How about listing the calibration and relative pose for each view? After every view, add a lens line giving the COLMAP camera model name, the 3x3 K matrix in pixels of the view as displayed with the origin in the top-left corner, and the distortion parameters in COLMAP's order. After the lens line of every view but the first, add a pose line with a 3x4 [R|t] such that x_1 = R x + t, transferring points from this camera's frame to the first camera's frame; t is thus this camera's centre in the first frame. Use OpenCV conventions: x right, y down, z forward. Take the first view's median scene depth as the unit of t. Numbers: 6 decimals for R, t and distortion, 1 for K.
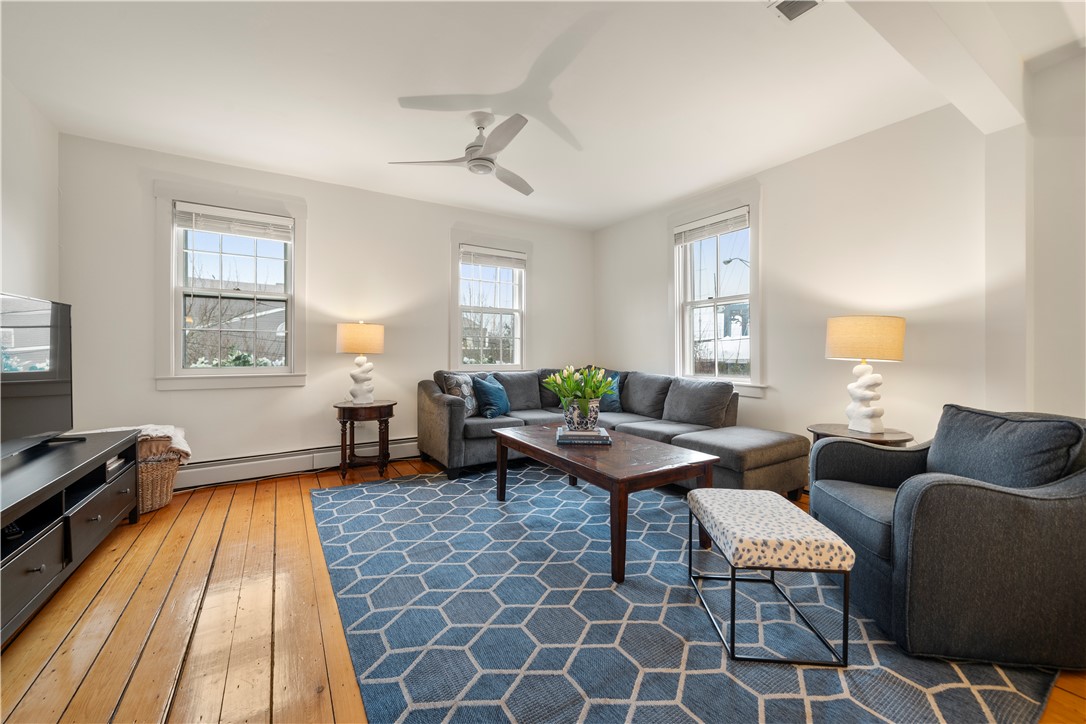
lens RADIAL K [[417.5, 0, 542.9], [0, 417.5, 358.9], [0, 0, 1]] dist [0.000319, 0.000359]
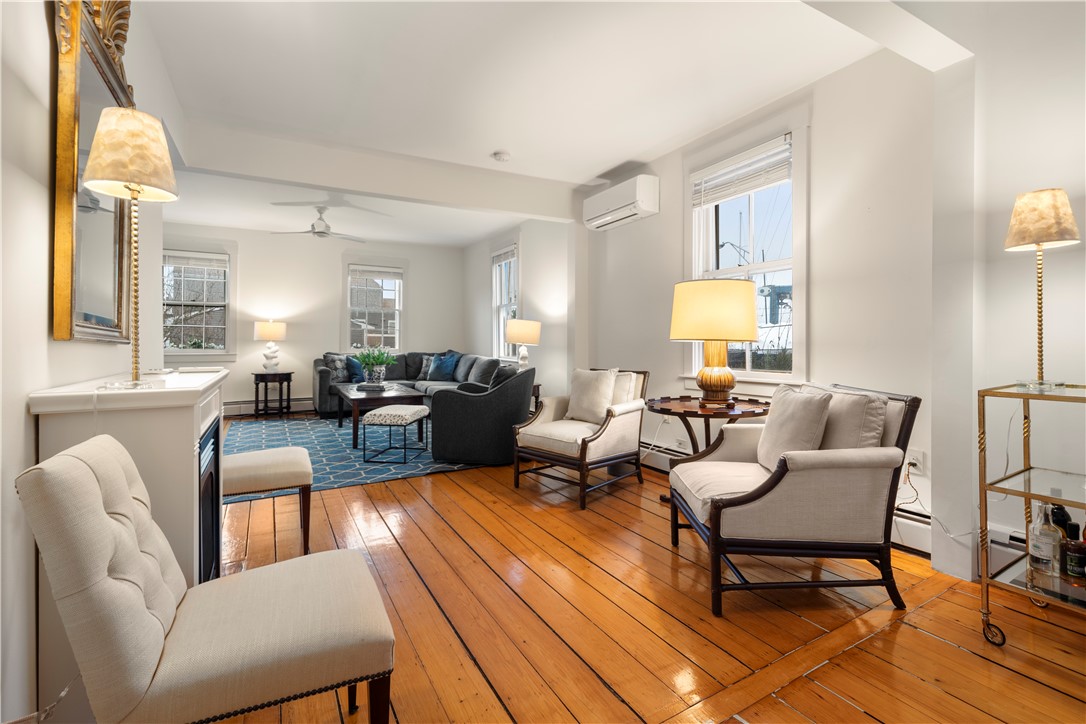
lens RADIAL K [[480.4, 0, 541.9], [0, 480.4, 350.7], [0, 0, 1]] dist [-0.000904, -0.000520]
pose [[0.998437, 0.002941, -0.055814, 0.670296], [-0.002723, 0.999988, 0.003978, 0.014649], [0.055825, -0.003820, 0.998433, -0.727437]]
